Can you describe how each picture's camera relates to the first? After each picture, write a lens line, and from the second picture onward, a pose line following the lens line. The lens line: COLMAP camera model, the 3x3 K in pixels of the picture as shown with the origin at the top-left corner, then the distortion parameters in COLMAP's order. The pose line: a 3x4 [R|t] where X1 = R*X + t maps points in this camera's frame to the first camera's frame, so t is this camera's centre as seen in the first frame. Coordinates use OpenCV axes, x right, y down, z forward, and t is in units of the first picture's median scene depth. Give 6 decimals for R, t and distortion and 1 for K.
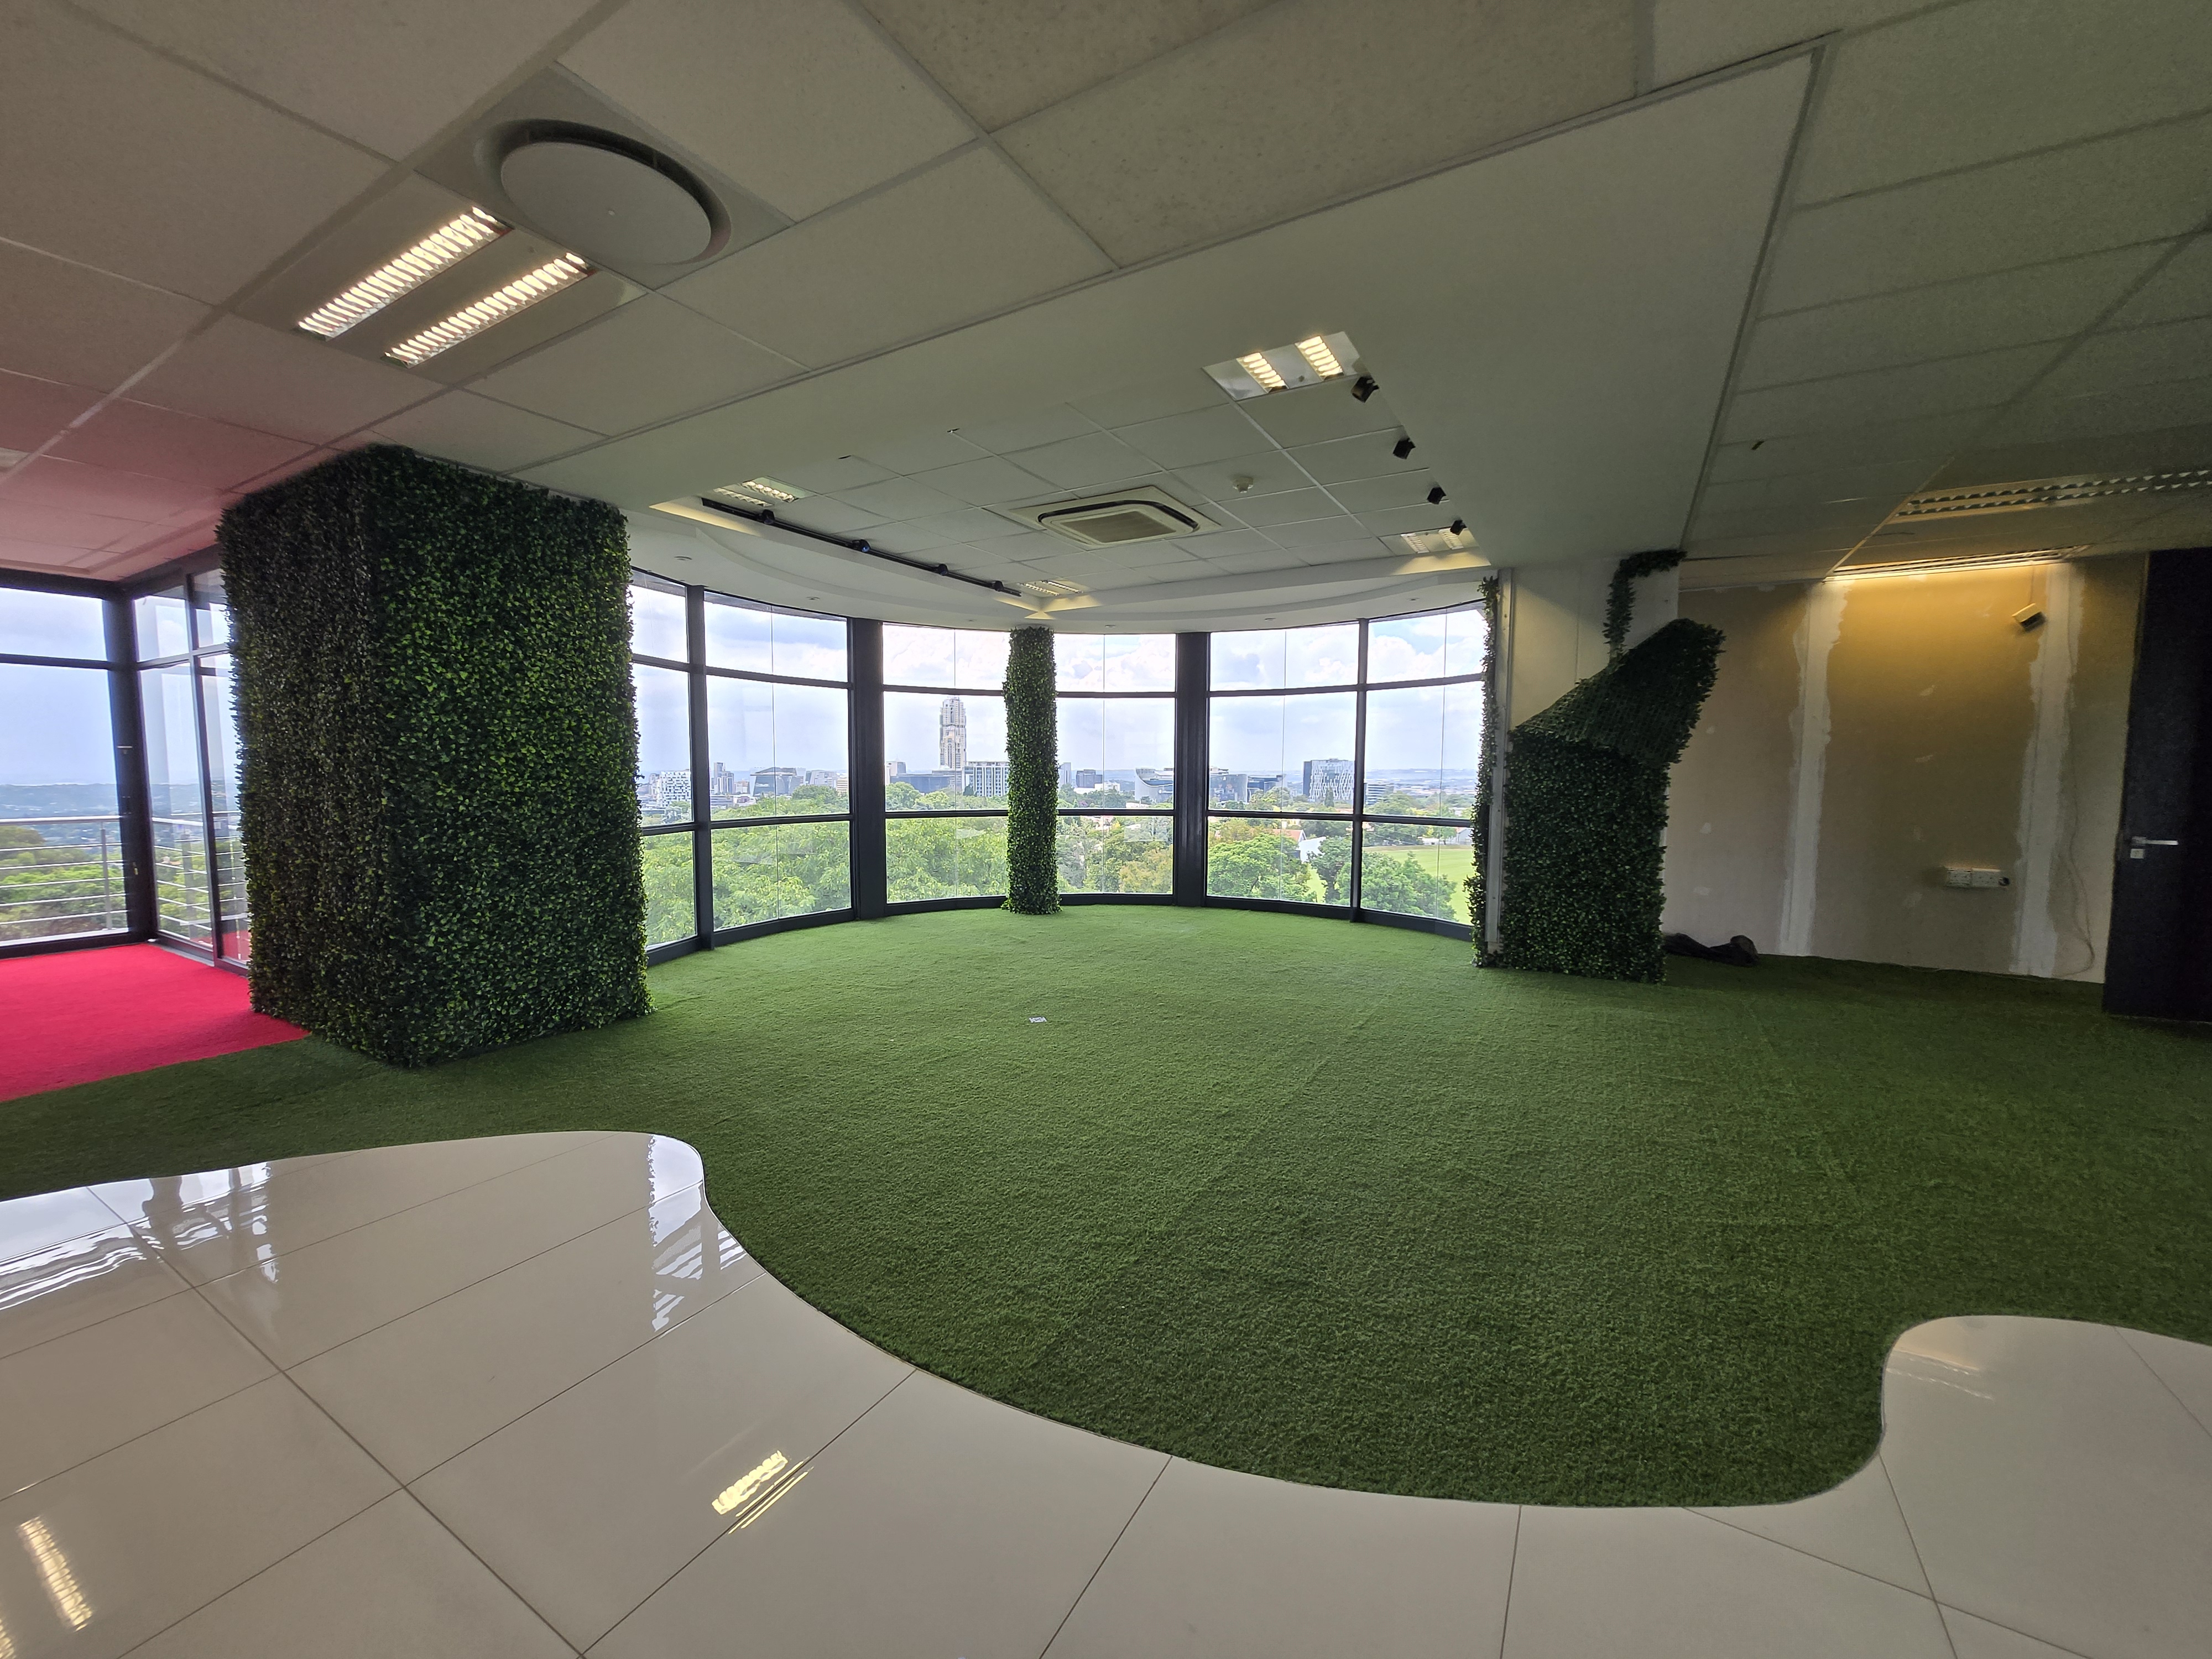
lens RADIAL K [[873.0, 0, 1095.1], [0, 873.0, 833.0], [0, 0, 1]] dist [0.000086, 0.000027]
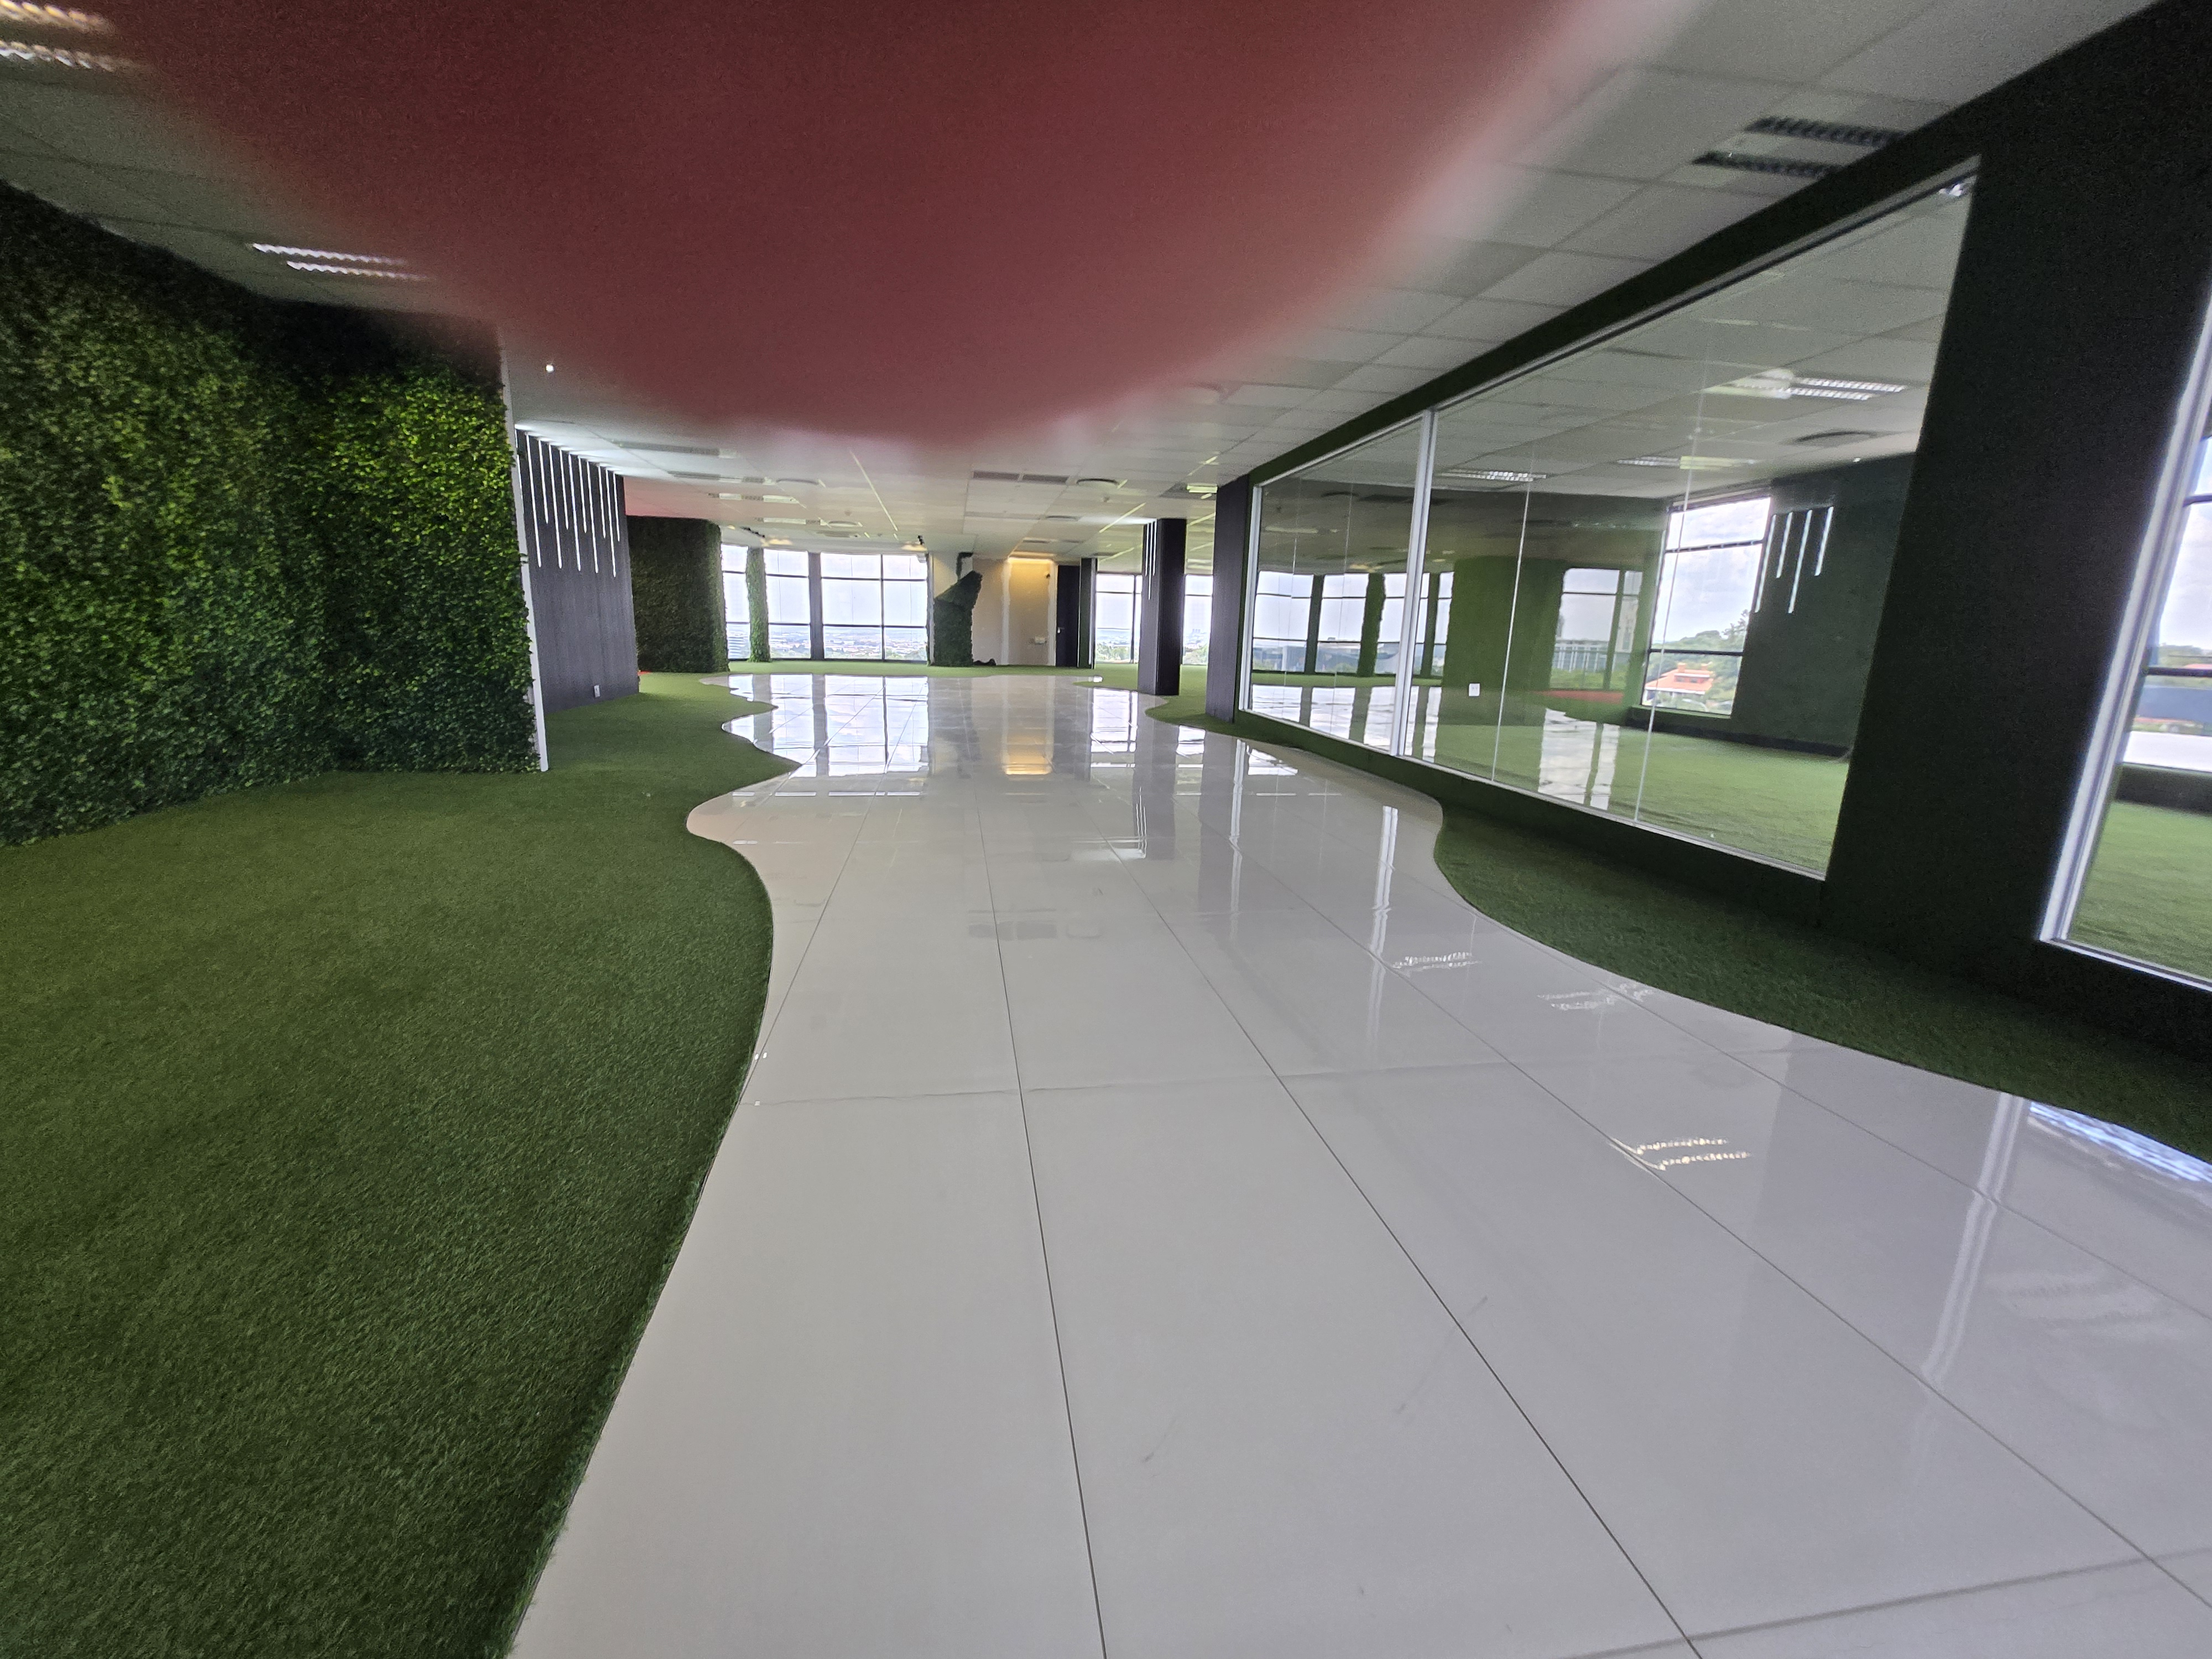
lens RADIAL K [[886.2, 0, 1098.8], [0, 886.2, 813.8], [0, 0, 1]] dist [-0.003363, 0.005754]
pose [[0.764777, -0.112171, 0.634455, -1.376844], [0.022558, 0.988786, 0.147625, 0.229413], [-0.643900, -0.098588, 0.758731, -2.221715]]
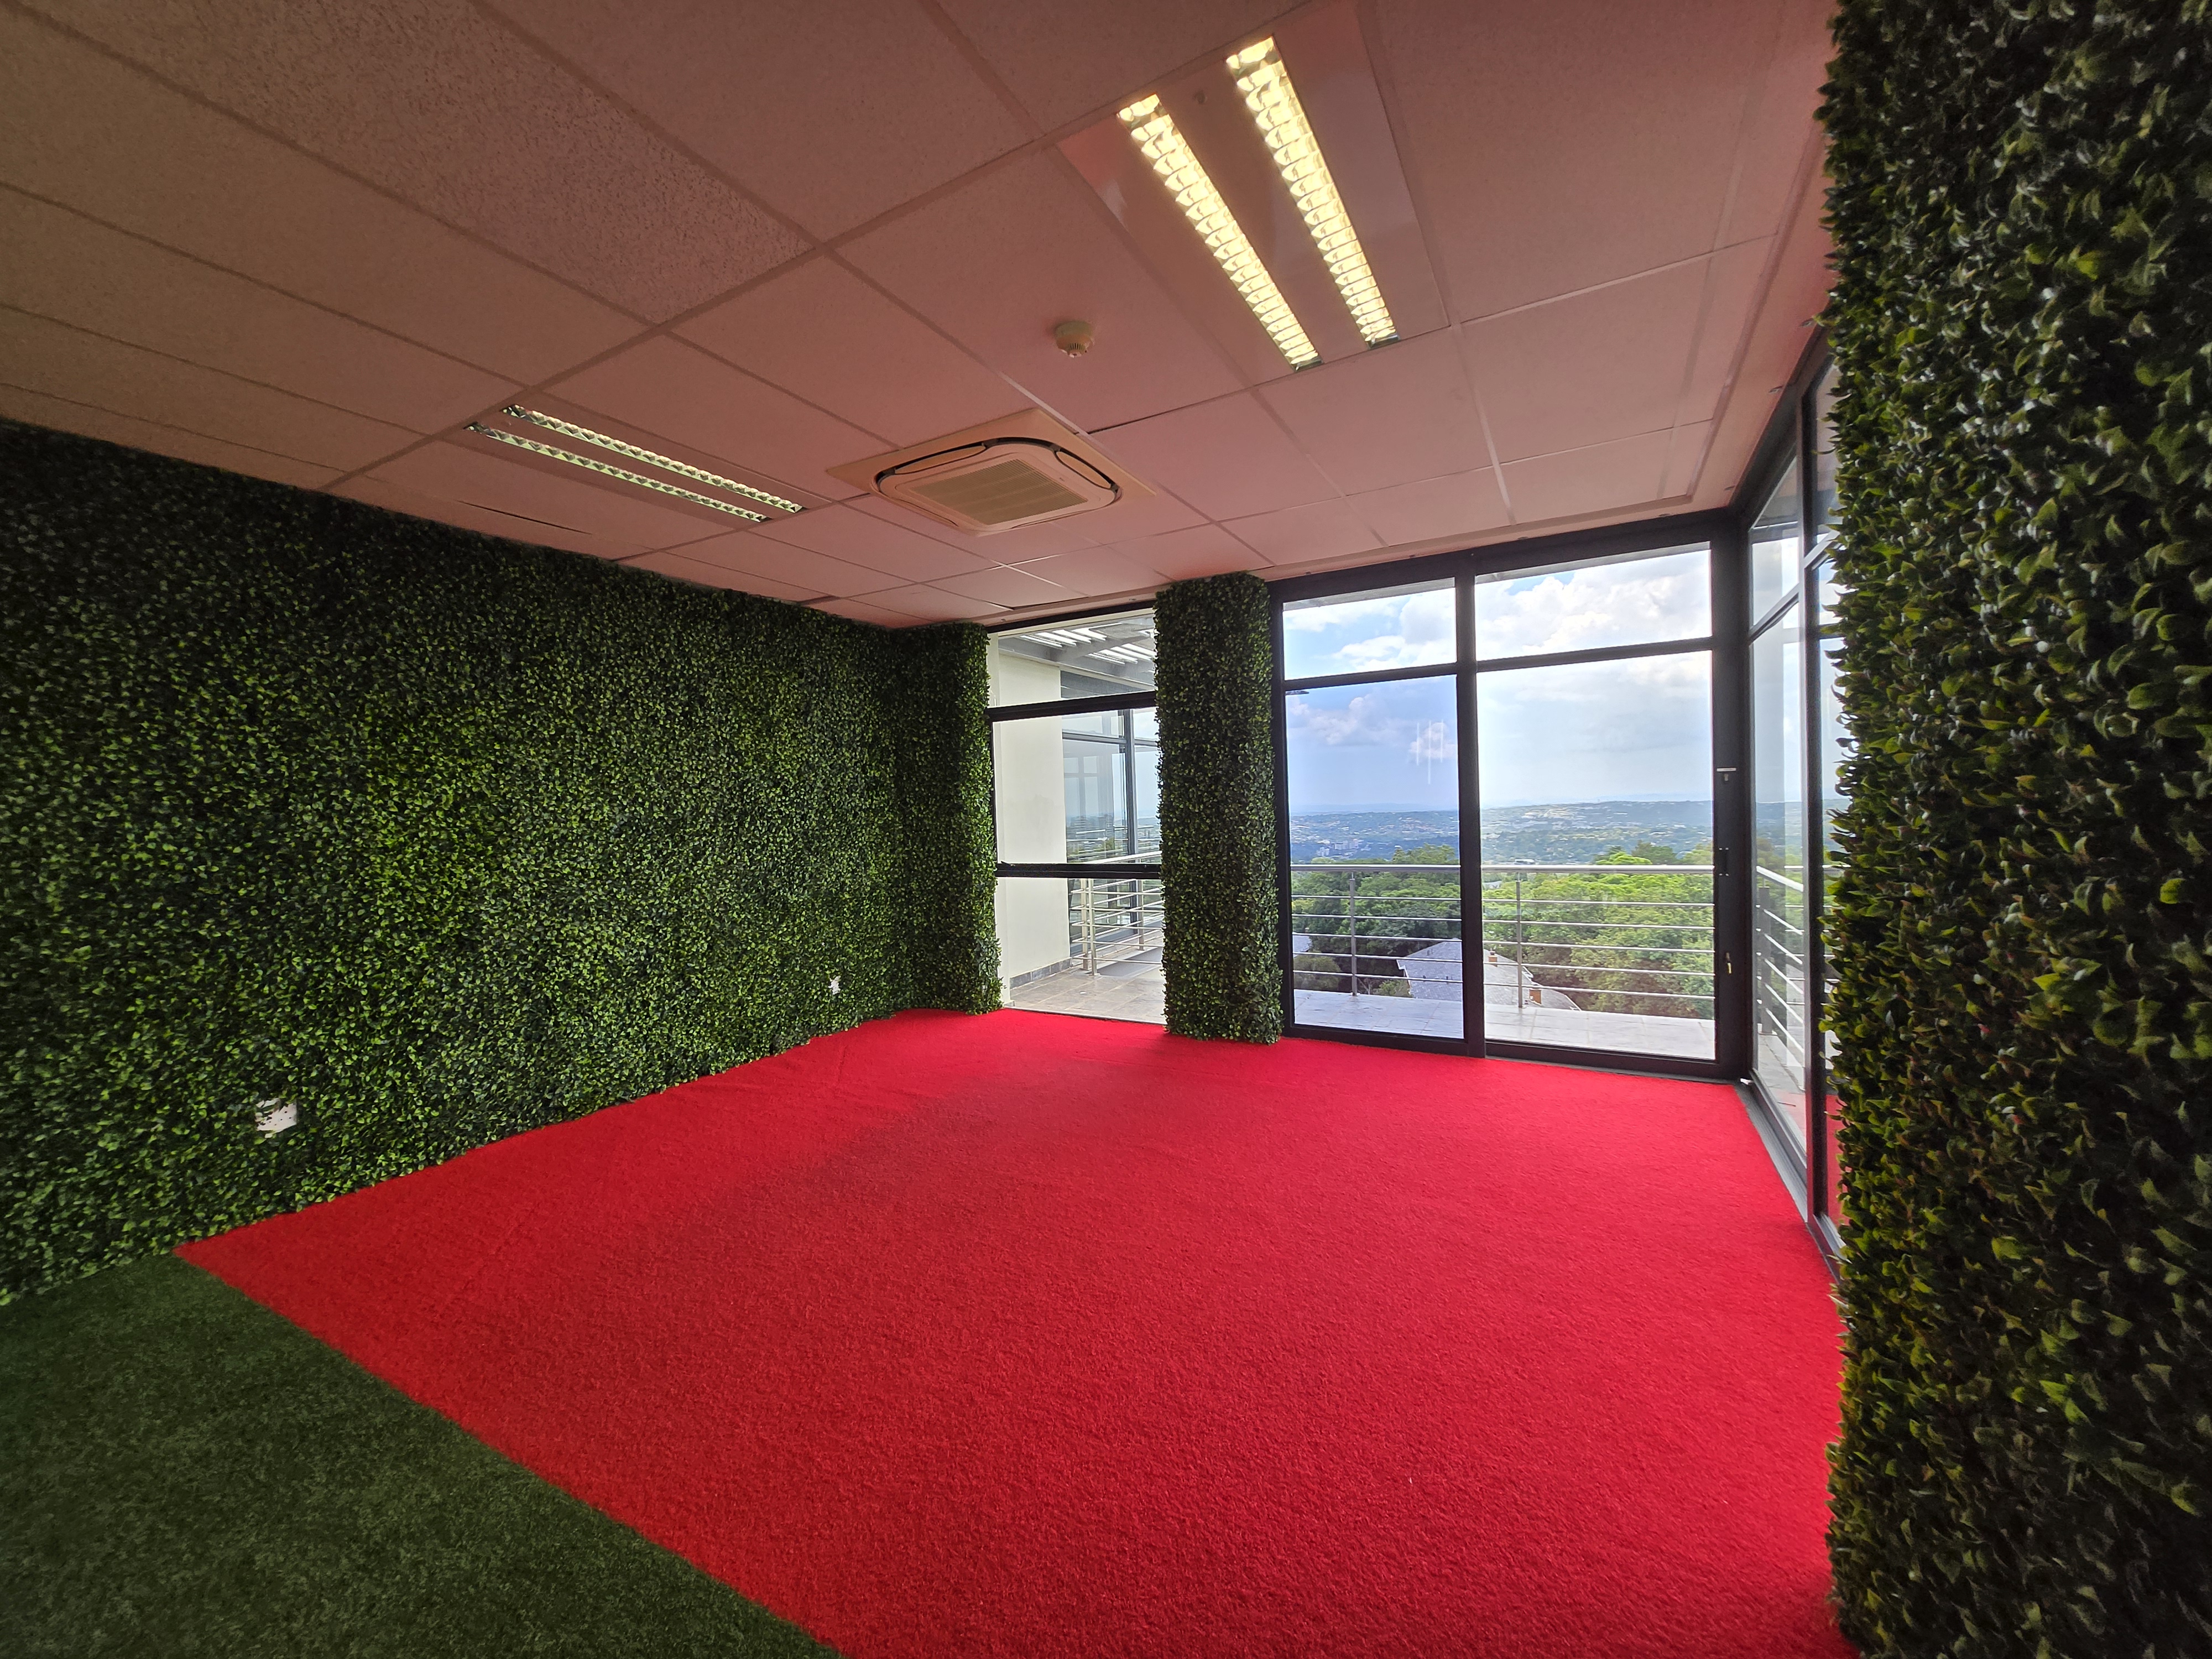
lens RADIAL K [[867.3, 0, 1088.9], [0, 867.3, 828.5], [0, 0, 1]] dist [-0.000556, 0.000095]
pose [[0.026081, 0.021223, -0.999435, -0.533878], [-0.041191, 0.998948, 0.020138, -0.052710], [0.998811, 0.040642, 0.026928, 0.568353]]
